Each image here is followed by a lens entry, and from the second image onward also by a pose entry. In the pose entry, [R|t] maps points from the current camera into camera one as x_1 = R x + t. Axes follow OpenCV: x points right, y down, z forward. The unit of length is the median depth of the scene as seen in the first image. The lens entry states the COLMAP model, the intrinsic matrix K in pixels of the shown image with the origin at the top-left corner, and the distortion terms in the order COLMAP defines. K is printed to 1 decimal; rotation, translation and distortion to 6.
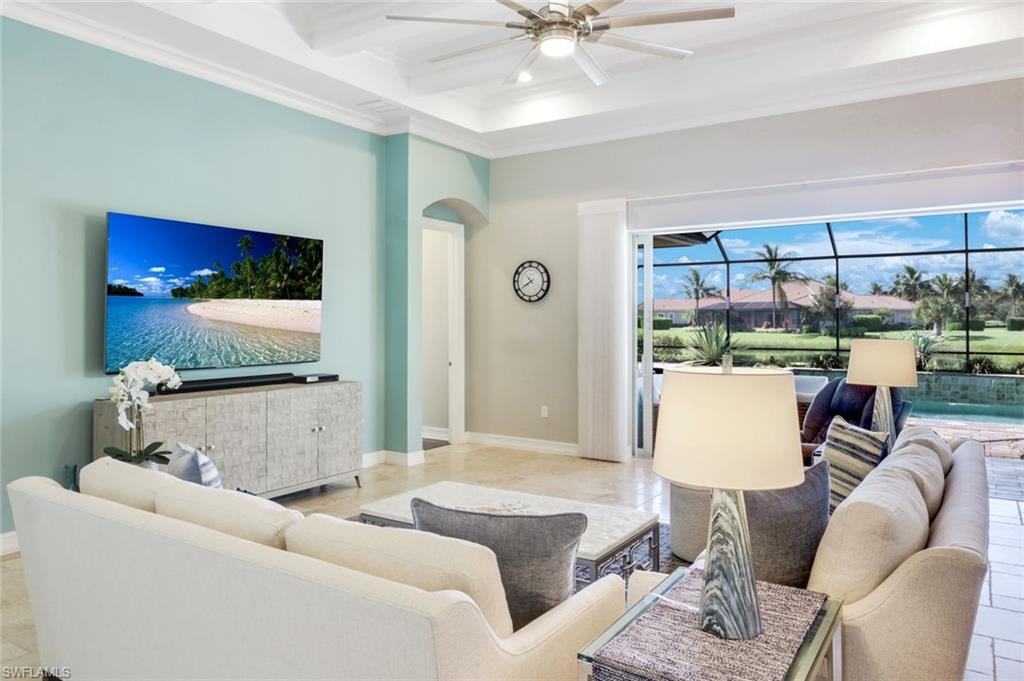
lens RADIAL K [[697.2, 0, 514.7], [0, 697.2, 310.8], [0, 0, 1]] dist [0.006375, -0.006257]
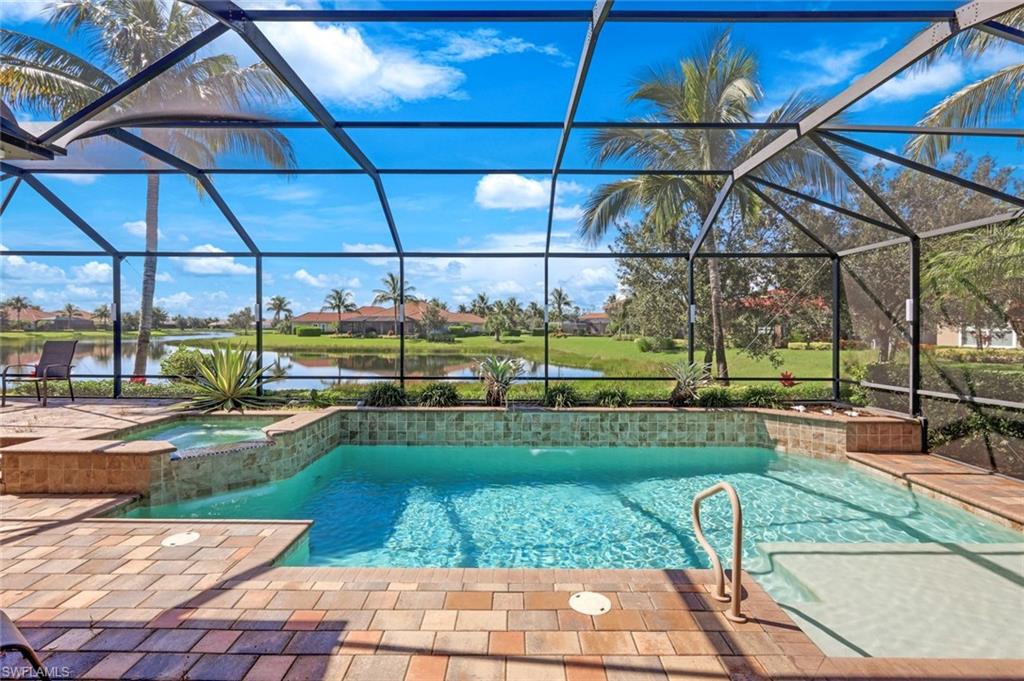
lens RADIAL K [[483.2, 0, 509.4], [0, 483.2, 337.1], [0, 0, 1]] dist [0.000214, -0.001217]
pose [[0.839850, -0.006223, 0.542783, 0.725326], [-0.010512, 0.999560, 0.027726, -0.008182], [-0.542717, -0.028991, 0.839415, 1.308613]]
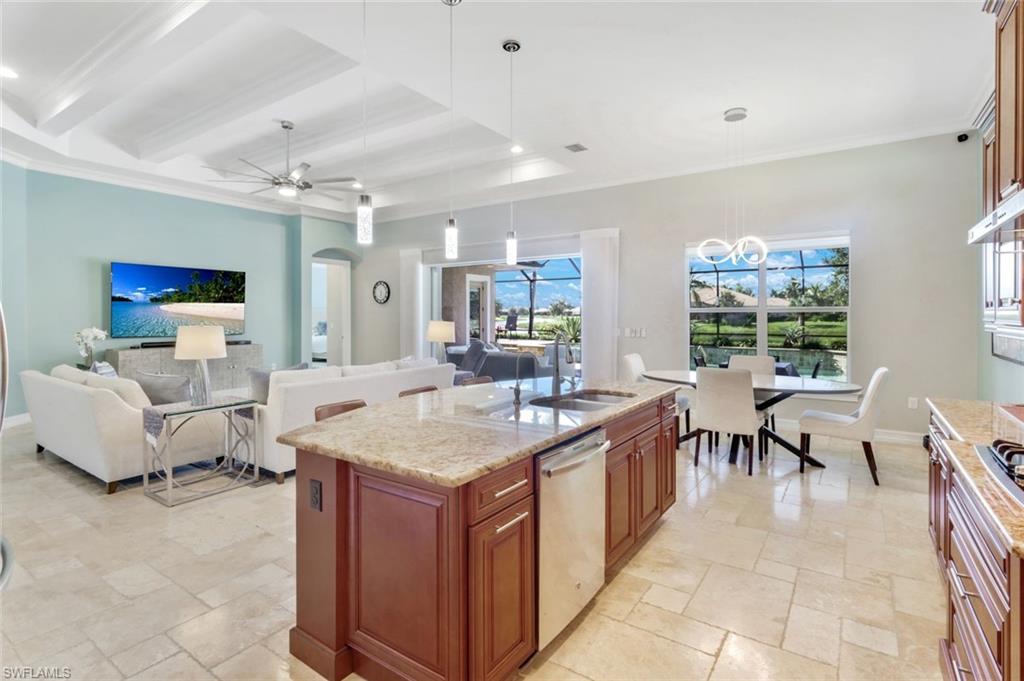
lens RADIAL K [[483.2, 0, 514.4], [0, 483.2, 309.7], [0, 0, 1]] dist [0.000214, -0.001217]
pose [[0.999651, -0.001056, -0.026407, 0.491985], [0.001150, 0.999993, 0.003564, -0.000430], [0.026403, -0.003593, 0.999645, -0.316565]]
